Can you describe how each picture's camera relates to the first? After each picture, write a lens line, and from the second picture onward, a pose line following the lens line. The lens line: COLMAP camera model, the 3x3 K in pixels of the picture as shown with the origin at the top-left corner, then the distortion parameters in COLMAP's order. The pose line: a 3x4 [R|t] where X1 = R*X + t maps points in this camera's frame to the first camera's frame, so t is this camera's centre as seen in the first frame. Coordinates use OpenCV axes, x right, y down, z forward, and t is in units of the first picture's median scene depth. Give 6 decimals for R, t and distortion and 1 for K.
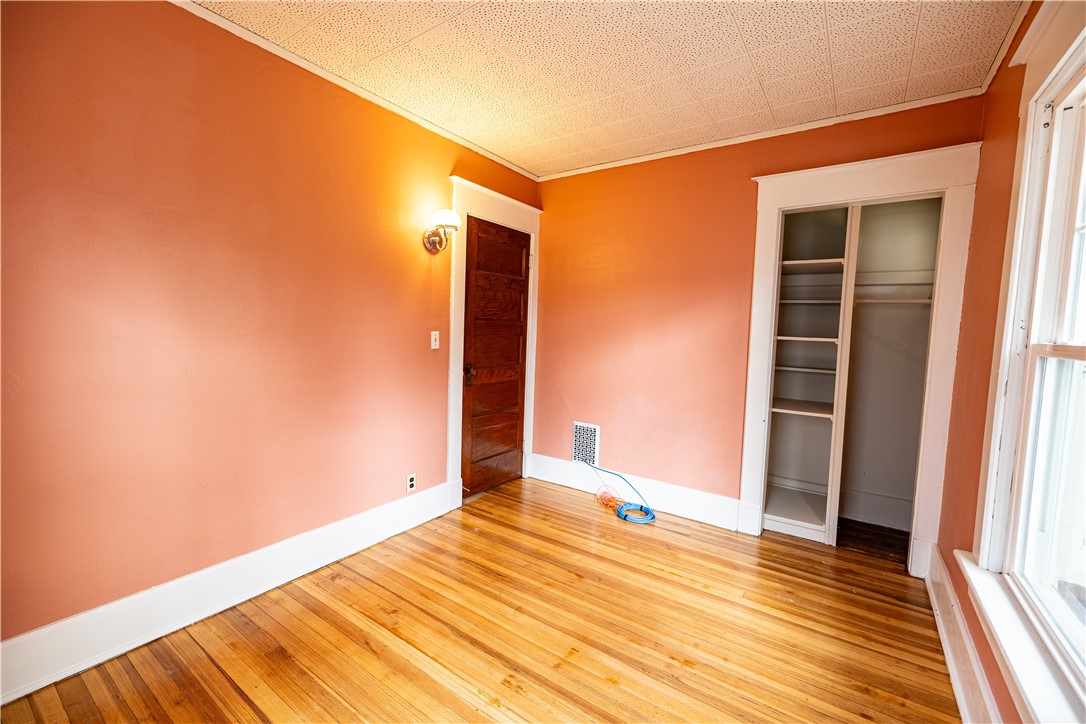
lens RADIAL K [[453.3, 0, 542.3], [0, 453.3, 360.3], [0, 0, 1]] dist [0.000395, 0.000467]
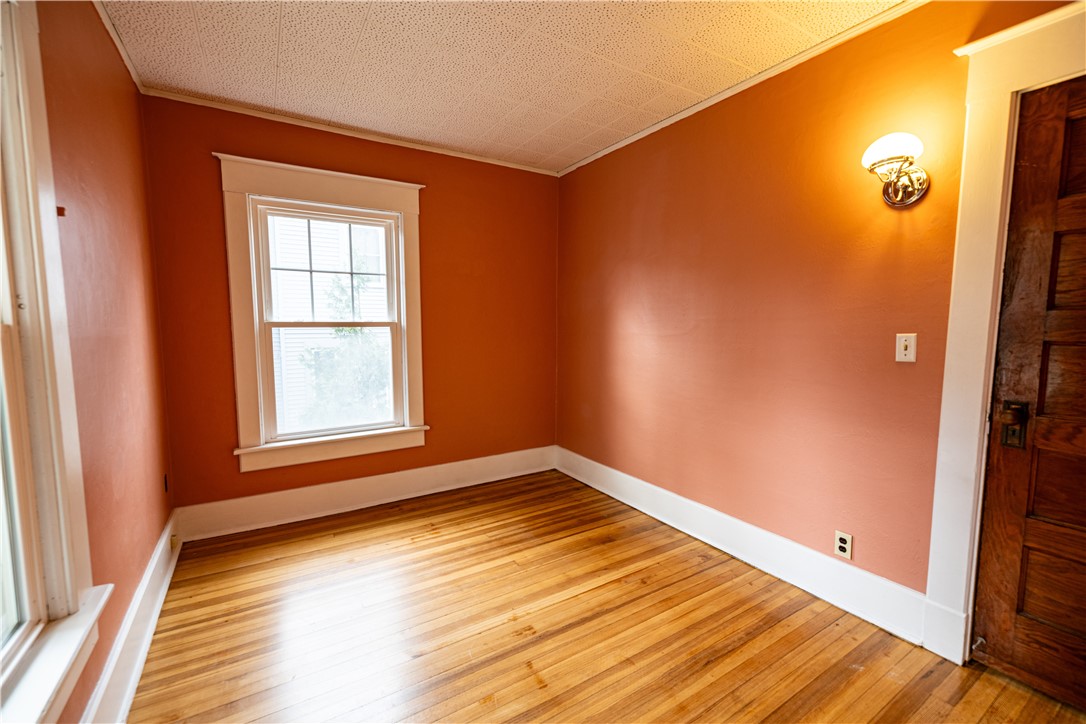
lens RADIAL K [[453.3, 0, 538.0], [0, 453.3, 363.2], [0, 0, 1]] dist [0.000395, 0.000467]
pose [[-0.398821, 0.052529, -0.915523, 0.720073], [-0.078212, 0.992772, 0.091032, -0.055337], [0.913687, 0.107911, -0.391830, 1.073348]]
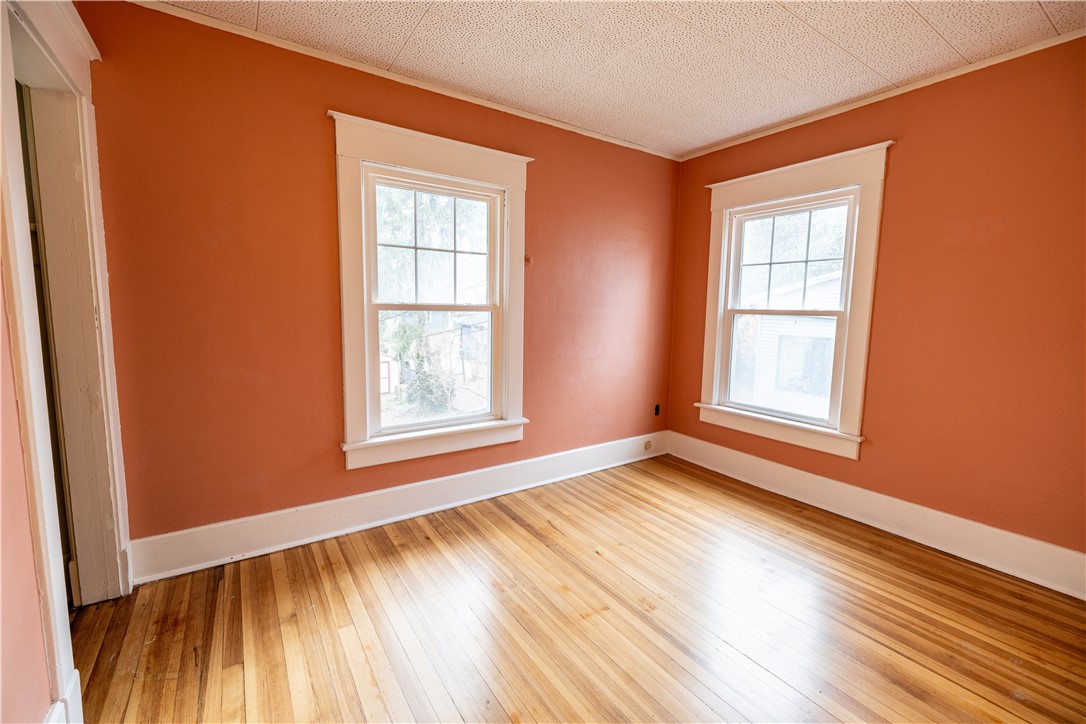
lens RADIAL K [[453.3, 0, 544.9], [0, 453.3, 357.1], [0, 0, 1]] dist [0.000395, 0.000467]
pose [[-0.935649, -0.085667, 0.342377, -0.128410], [-0.020461, 0.981629, 0.189698, -0.119616], [-0.352338, 0.170486, -0.920213, 1.595818]]
